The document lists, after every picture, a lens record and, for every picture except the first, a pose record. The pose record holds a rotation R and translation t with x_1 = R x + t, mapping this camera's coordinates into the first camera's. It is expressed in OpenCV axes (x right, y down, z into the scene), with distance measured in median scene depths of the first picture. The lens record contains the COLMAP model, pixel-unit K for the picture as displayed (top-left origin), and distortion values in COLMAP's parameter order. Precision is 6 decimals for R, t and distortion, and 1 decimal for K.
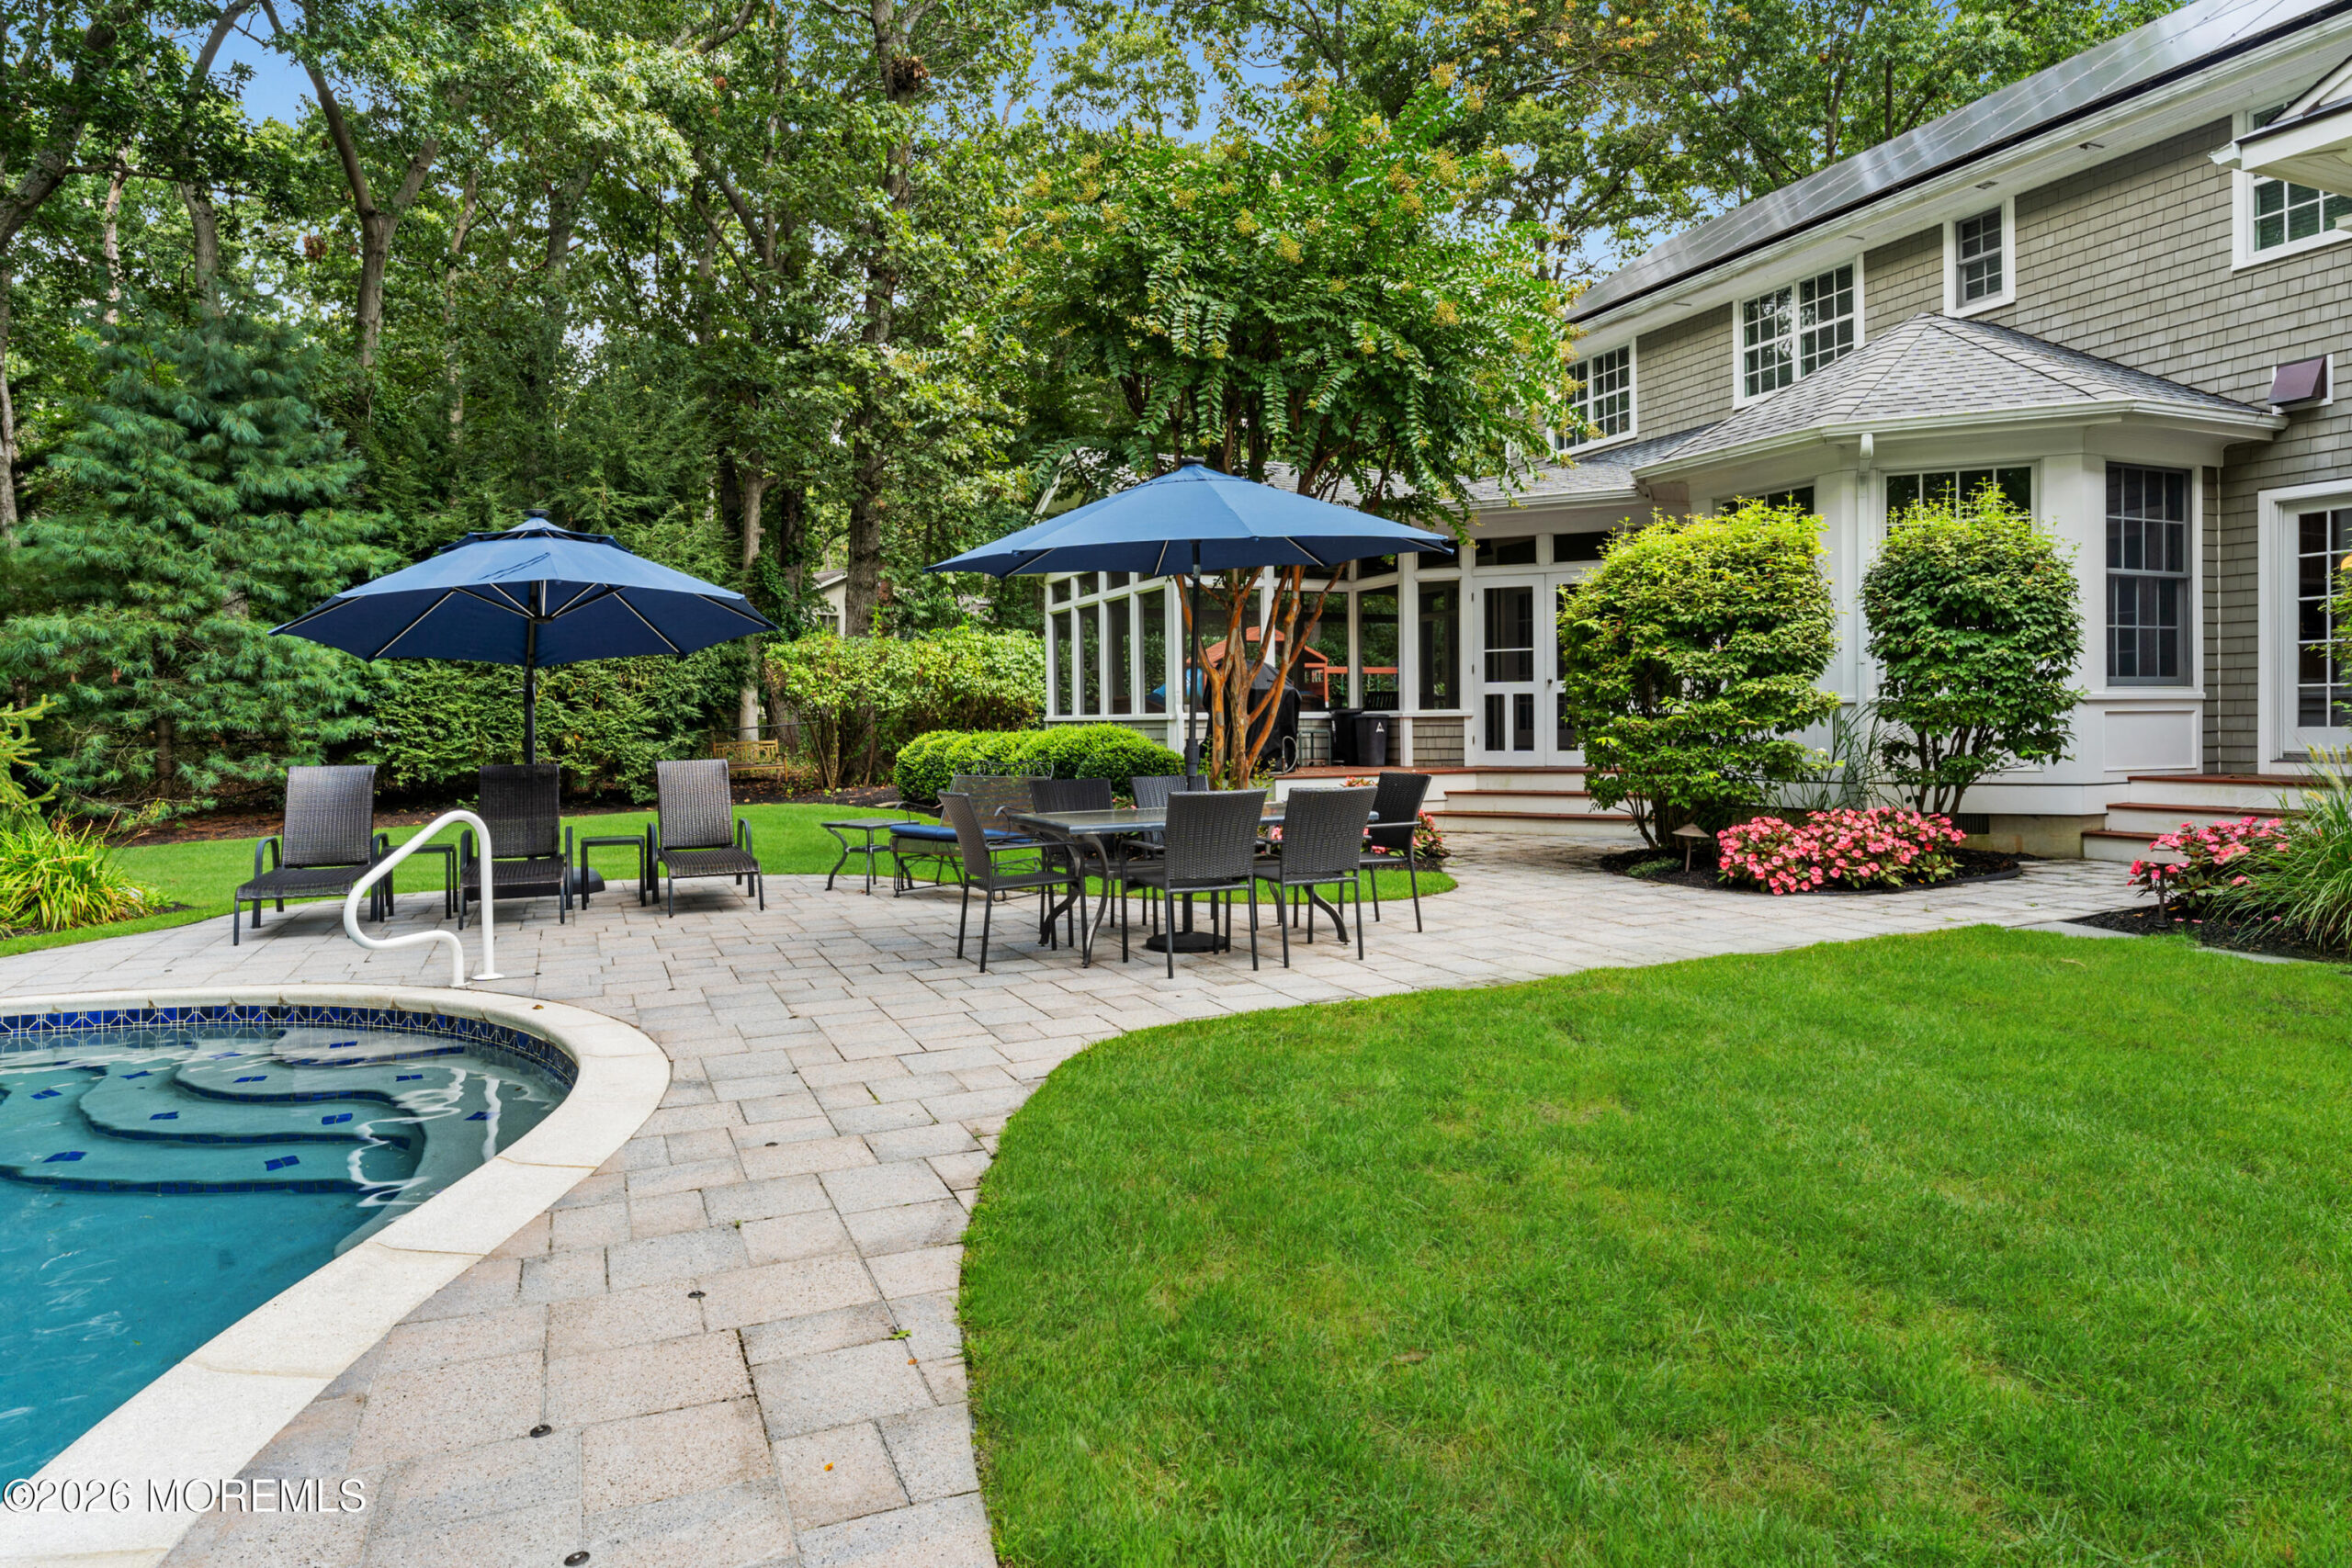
lens RADIAL K [[1363.2, 0, 1180.4], [0, 1363.2, 746.3], [0, 0, 1]] dist [-0.000317, -0.000258]
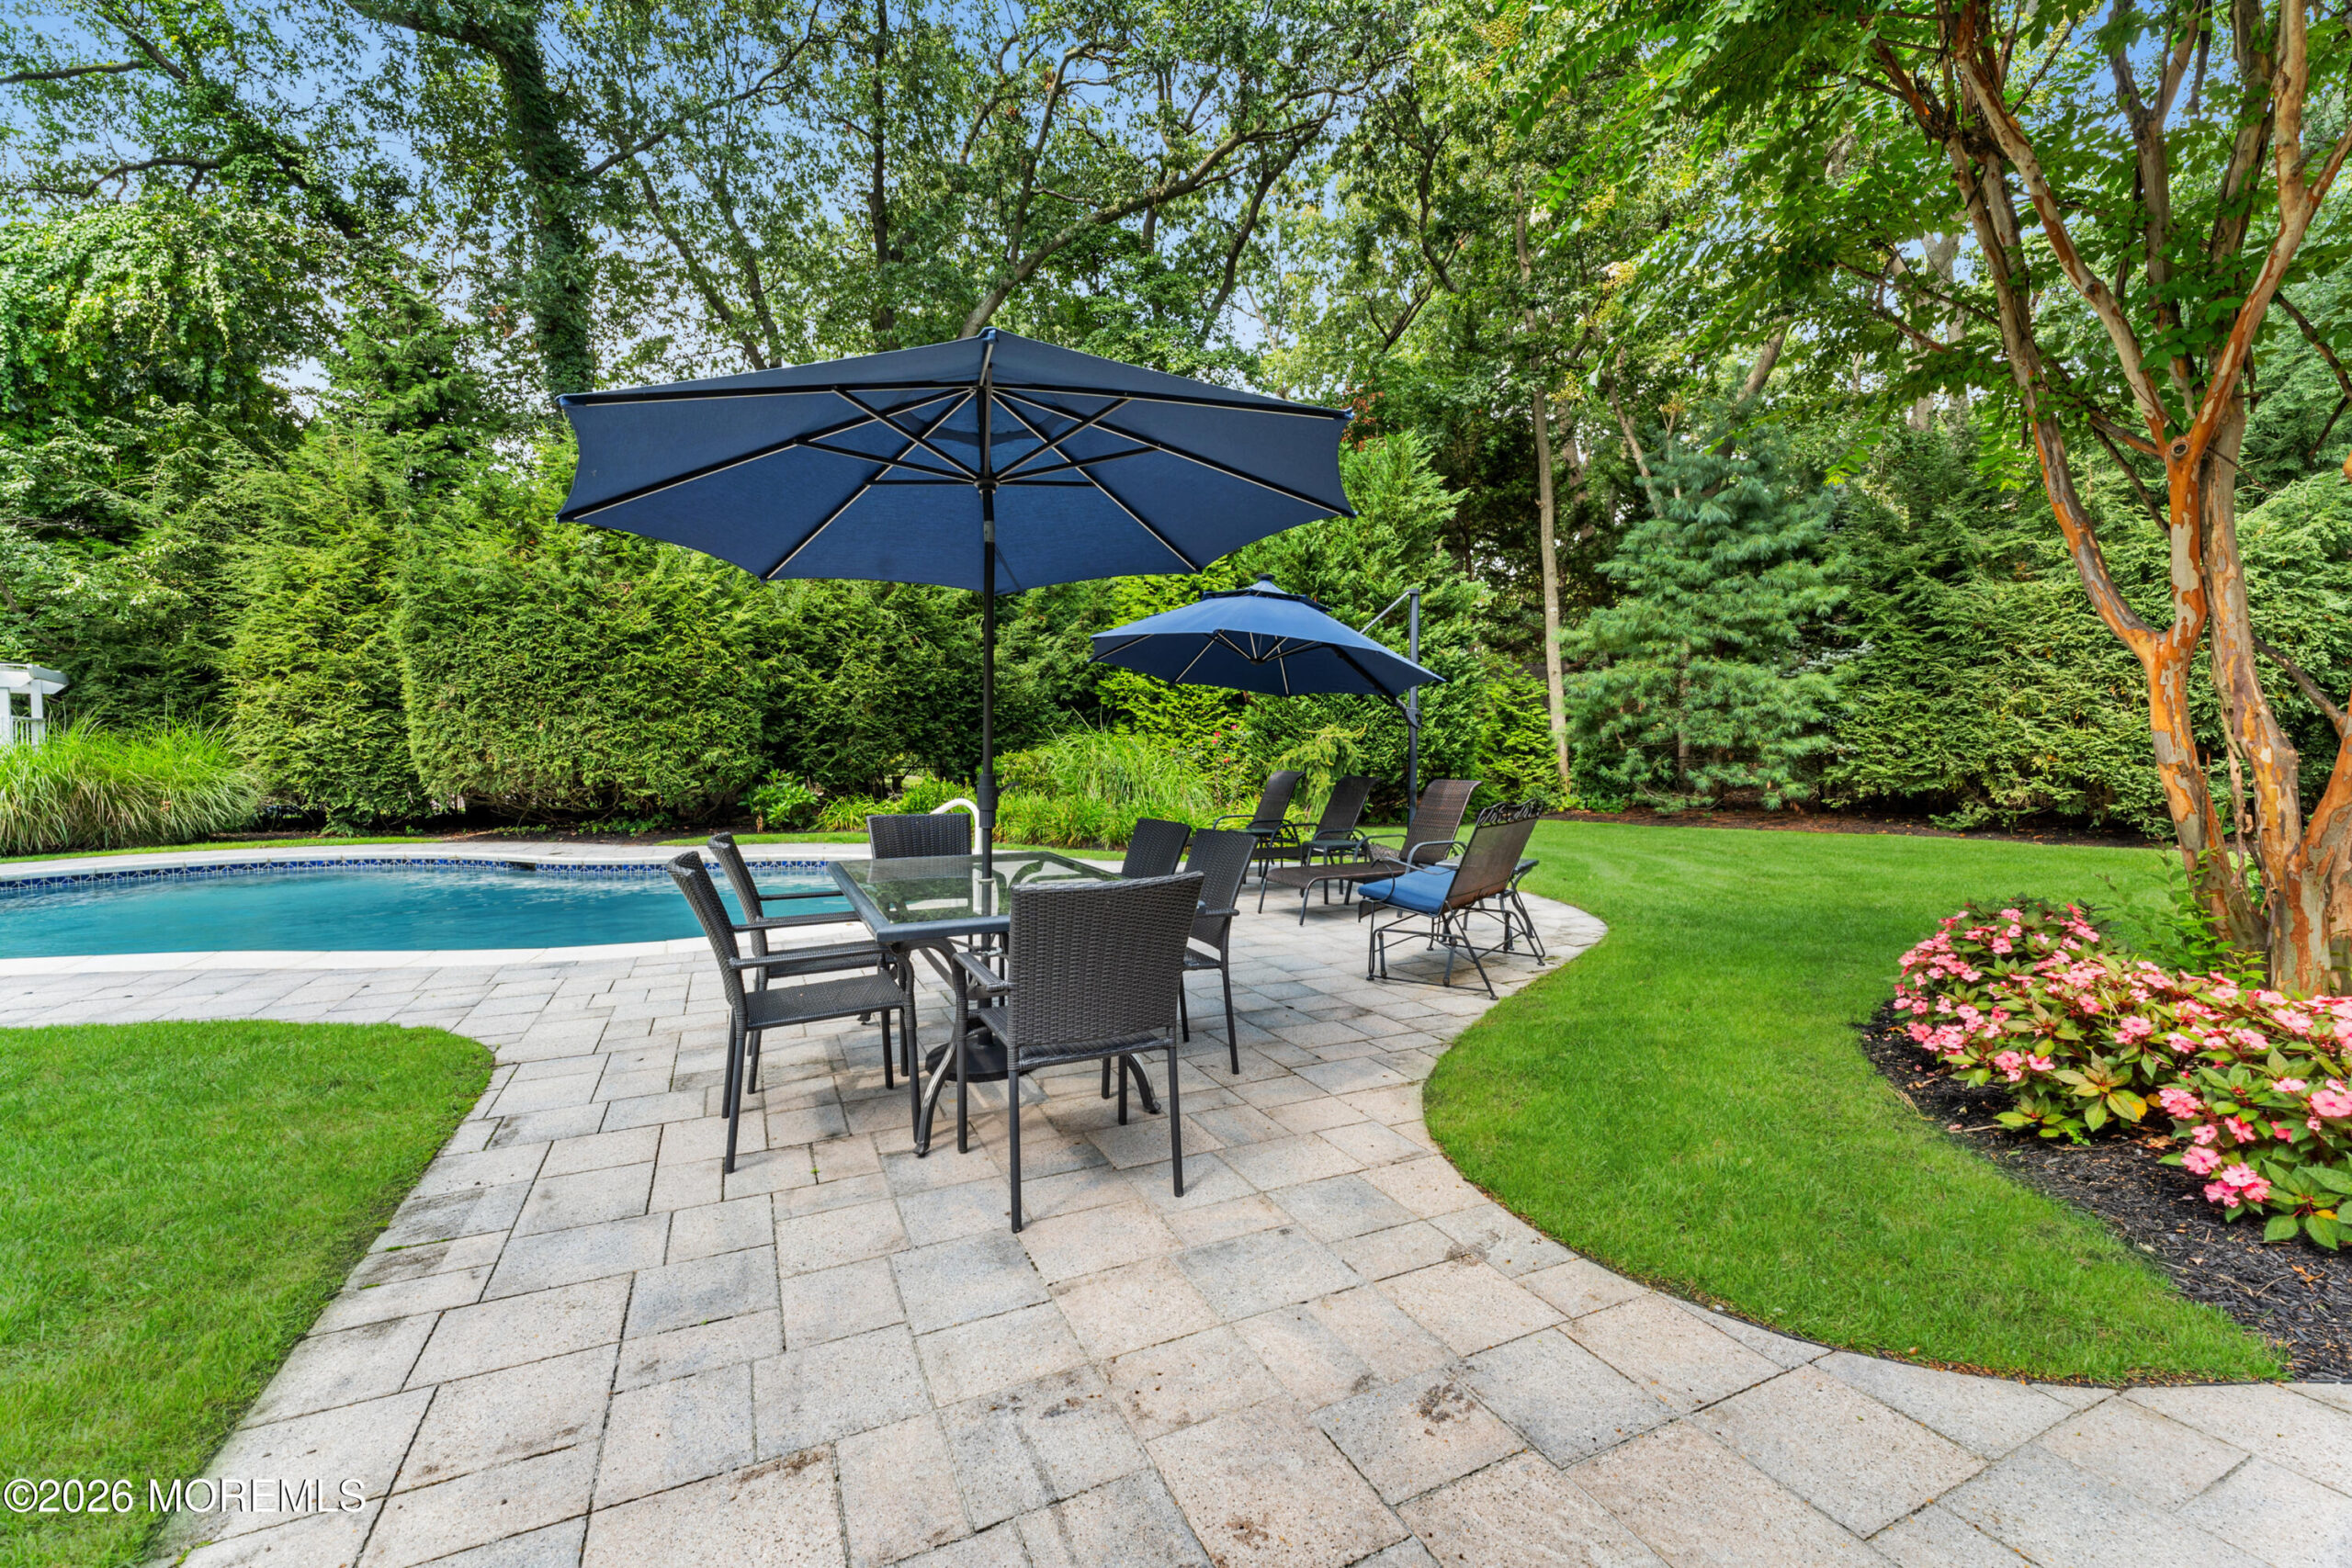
lens RADIAL K [[956.8, 0, 1180.4], [0, 956.8, 777.7], [0, 0, 1]] dist [0.007249, -0.000449]
pose [[0.017532, 0.046169, -0.998780, 0.255046], [-0.020442, 0.998741, 0.045809, -0.014722], [0.999637, 0.019614, 0.018453, 0.537459]]
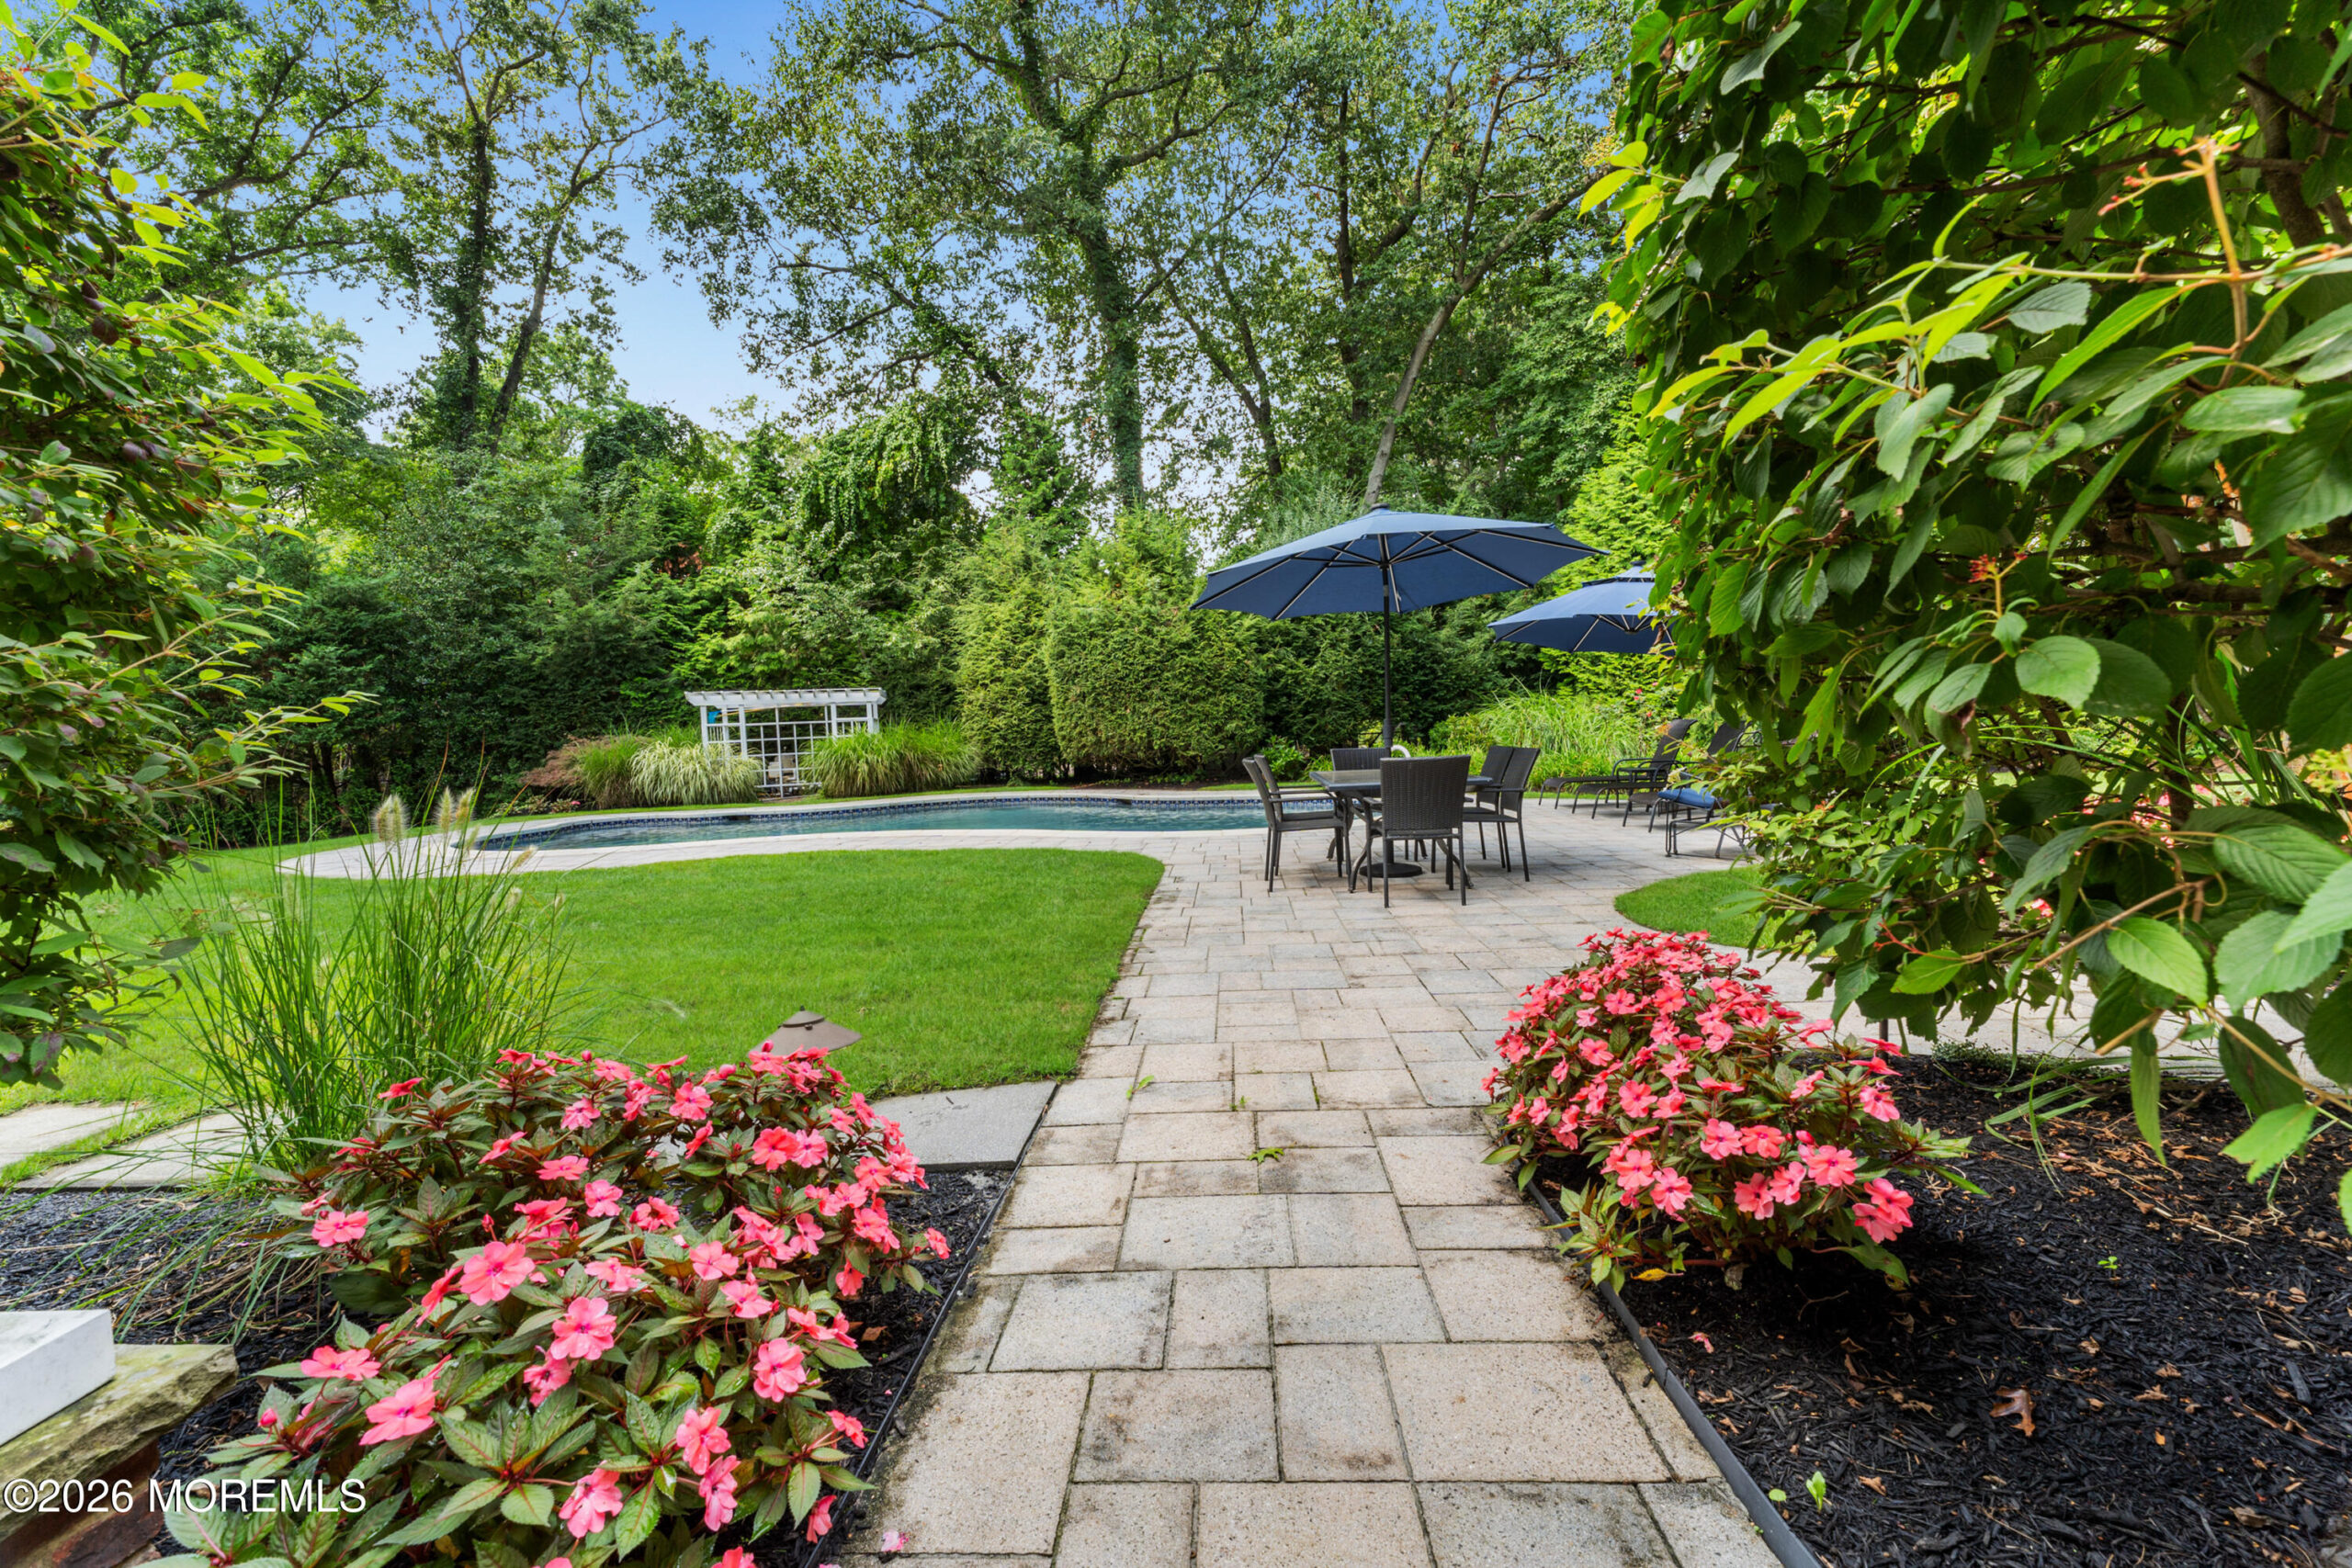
lens RADIAL K [[956.8, 0, 1180.4], [0, 956.8, 777.7], [0, 0, 1]] dist [0.007249, -0.000449]
pose [[-0.453998, 0.078439, -0.887543, 0.466134], [0.027940, 0.996881, 0.073810, -0.012592], [0.890564, 0.008712, -0.454774, 0.613060]]
